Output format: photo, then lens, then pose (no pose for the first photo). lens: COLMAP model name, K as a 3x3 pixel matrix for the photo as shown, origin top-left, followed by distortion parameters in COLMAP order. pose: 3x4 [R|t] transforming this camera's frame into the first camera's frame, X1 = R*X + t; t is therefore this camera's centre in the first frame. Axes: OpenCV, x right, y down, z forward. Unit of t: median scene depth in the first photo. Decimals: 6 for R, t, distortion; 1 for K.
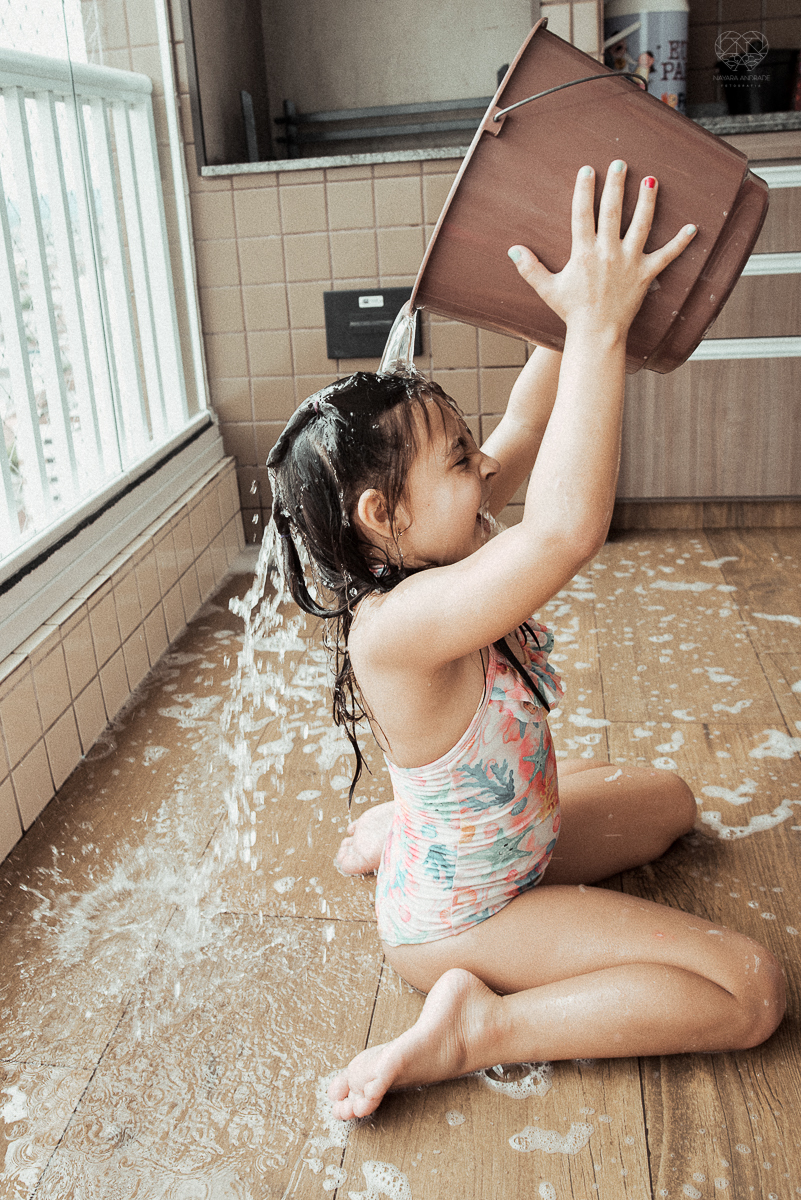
lens RADIAL K [[1115.1, 0, 328.9], [0, 1115.1, 512.0], [0, 0, 1]] dist [-0.035964, 0.000000]
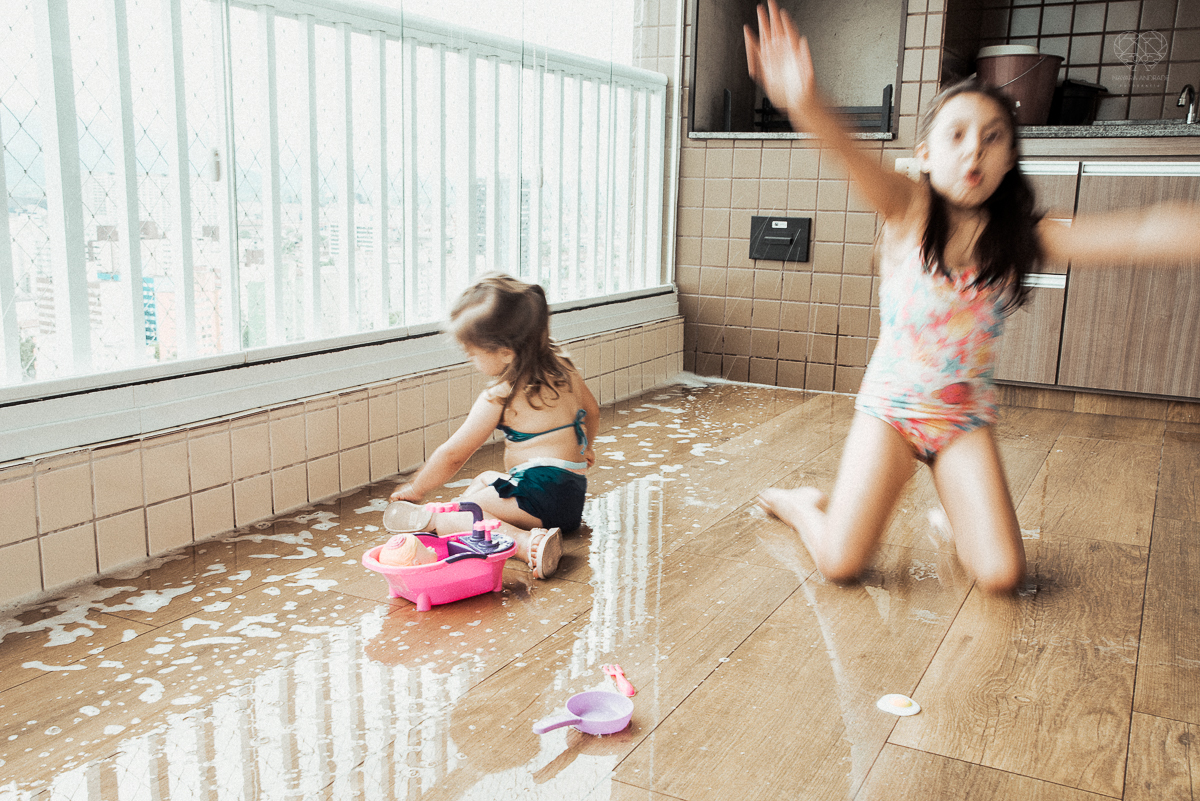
lens RADIAL K [[1121.6, 0, 598.1], [0, 1121.6, 413.4], [0, 0, 1]] dist [0.045259, 0.000000]
pose [[0.954930, 0.153928, -0.253801, 0.239632], [-0.175244, 0.982476, -0.063494, 0.223821], [0.239580, 0.105109, 0.965170, -0.584736]]
